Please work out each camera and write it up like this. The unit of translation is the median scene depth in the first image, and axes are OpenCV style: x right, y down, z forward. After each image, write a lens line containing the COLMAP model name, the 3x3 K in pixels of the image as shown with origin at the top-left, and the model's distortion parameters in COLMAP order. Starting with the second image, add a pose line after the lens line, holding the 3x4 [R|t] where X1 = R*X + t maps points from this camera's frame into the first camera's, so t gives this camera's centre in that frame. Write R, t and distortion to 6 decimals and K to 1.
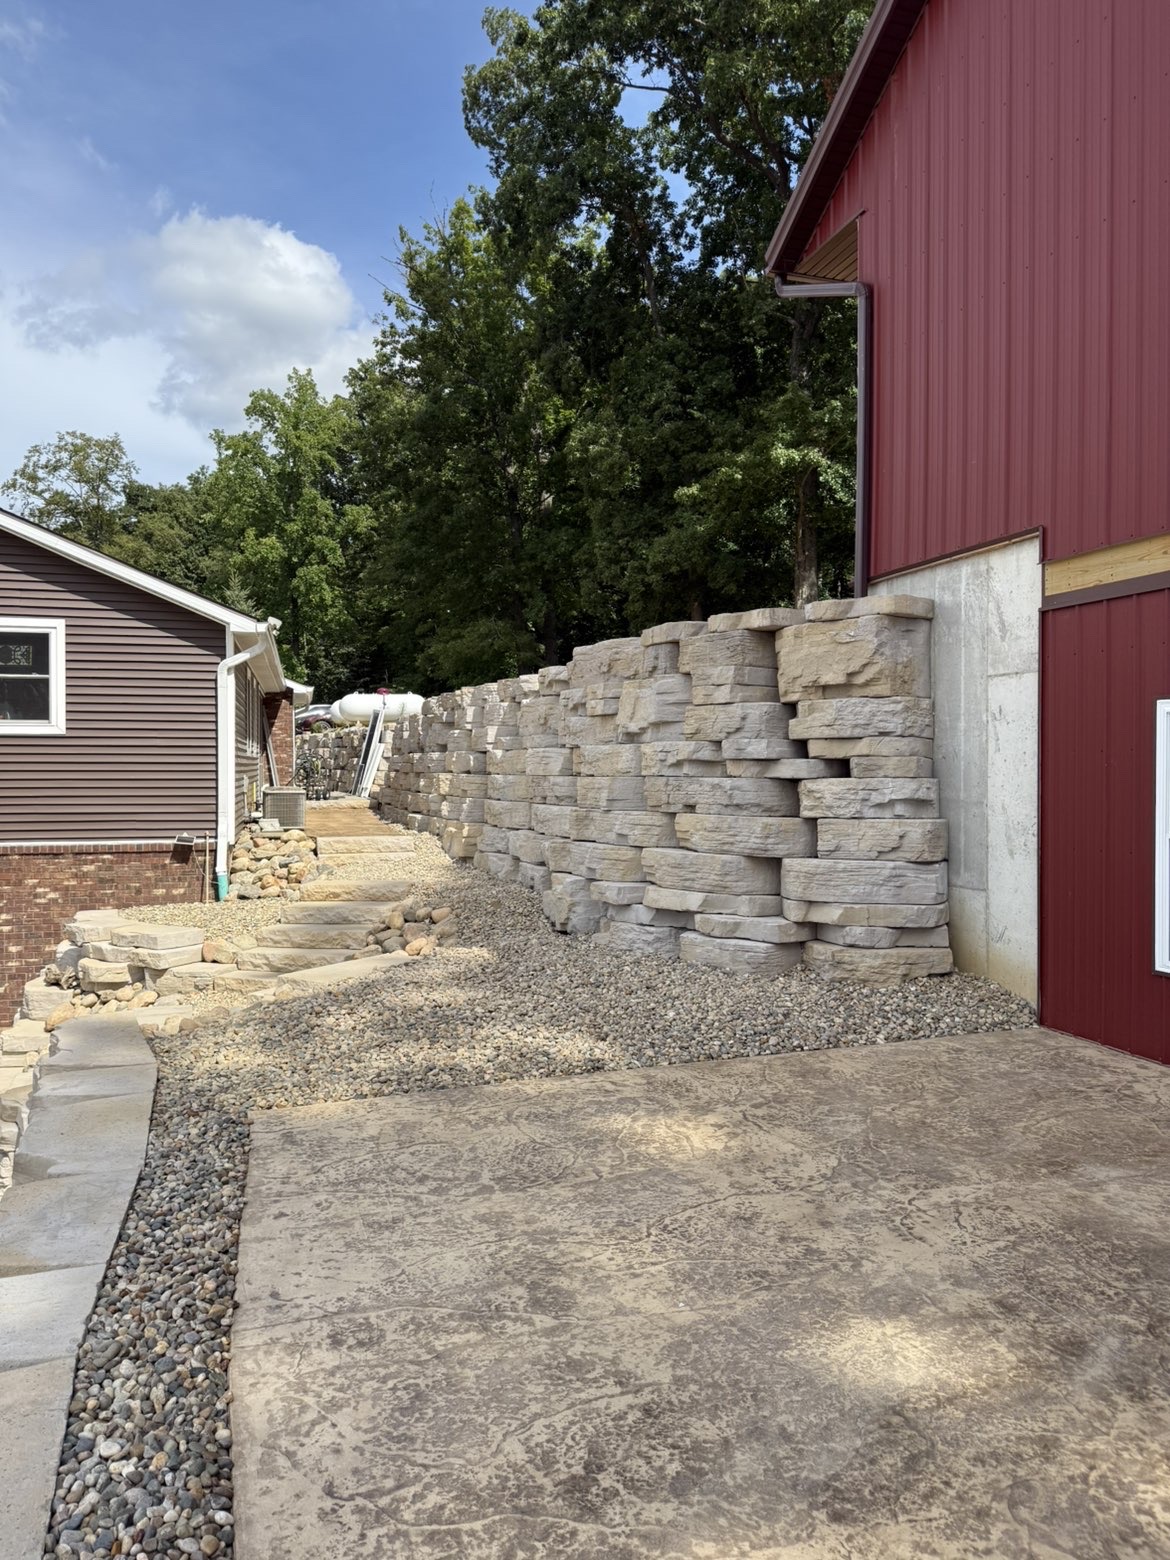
lens RADIAL K [[1089.5, 0, 592.3], [0, 1089.5, 782.2], [0, 0, 1]] dist [0.106001, -0.181941]
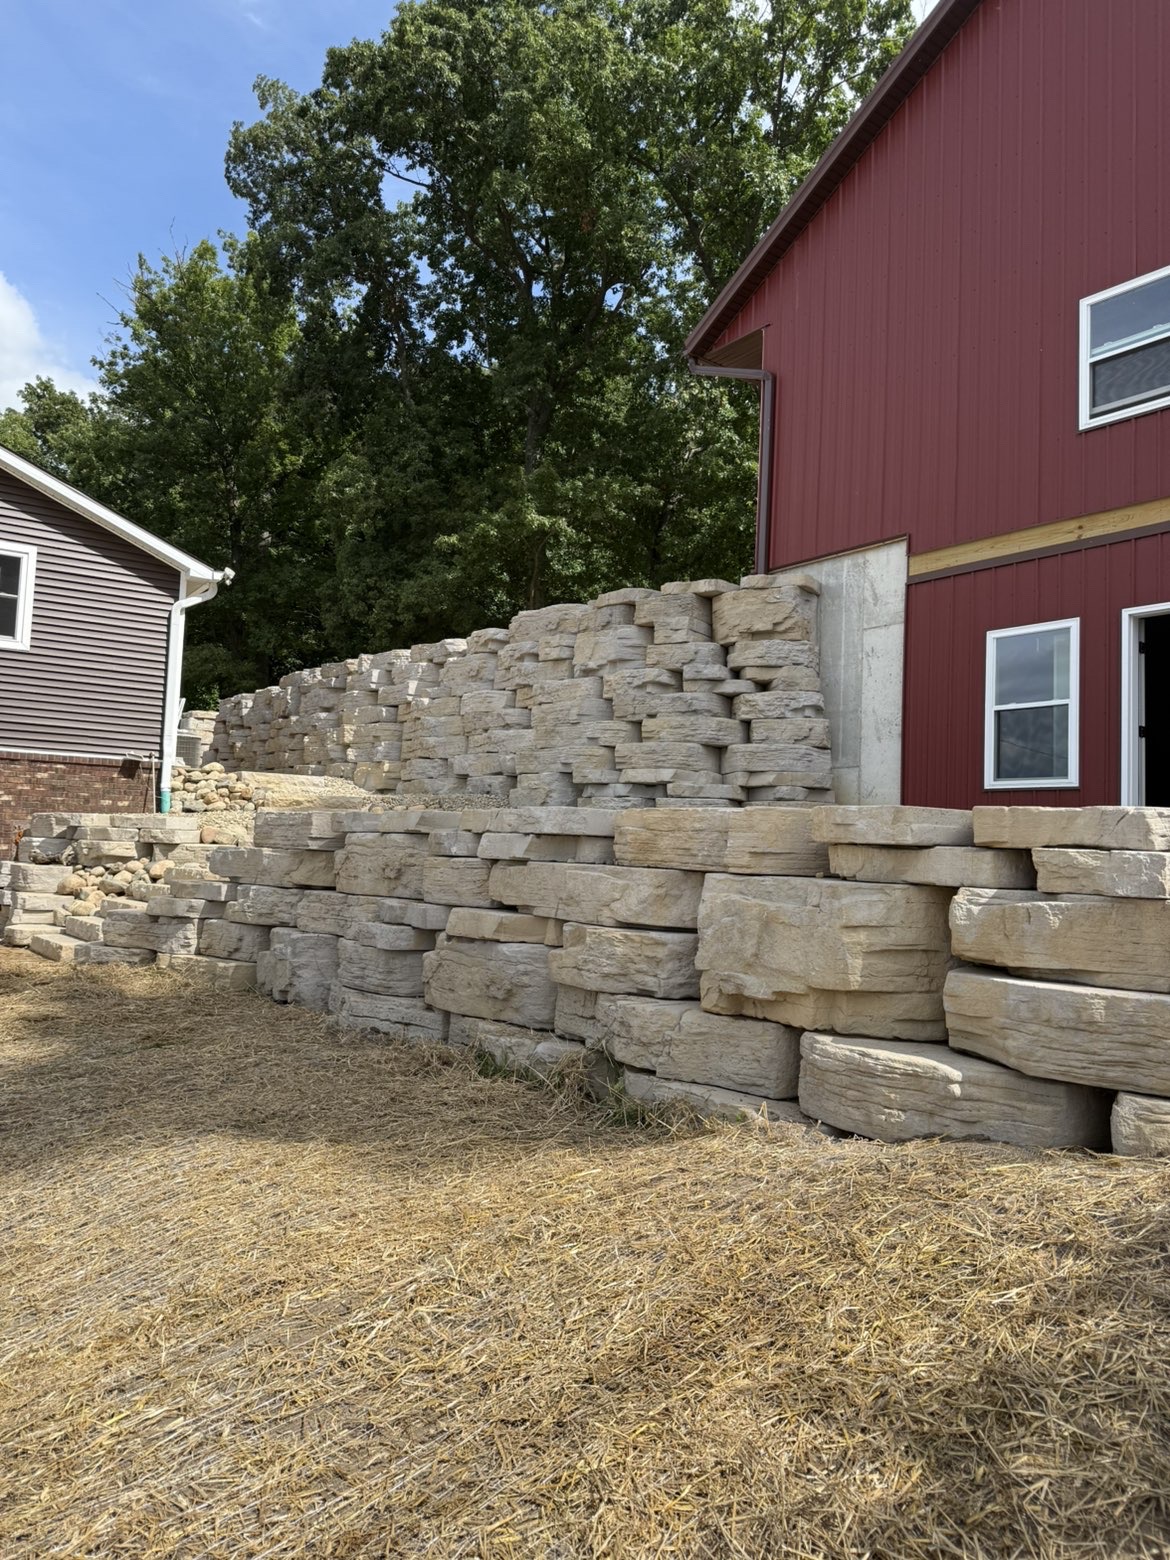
lens RADIAL K [[1089.5, 0, 592.3], [0, 1089.5, 782.2], [0, 0, 1]] dist [0.106001, -0.181941]
pose [[0.946202, 0.055645, 0.318756, -0.126140], [-0.032803, 0.996523, -0.076589, 0.064937], [-0.321909, 0.062013, 0.944737, -0.085554]]
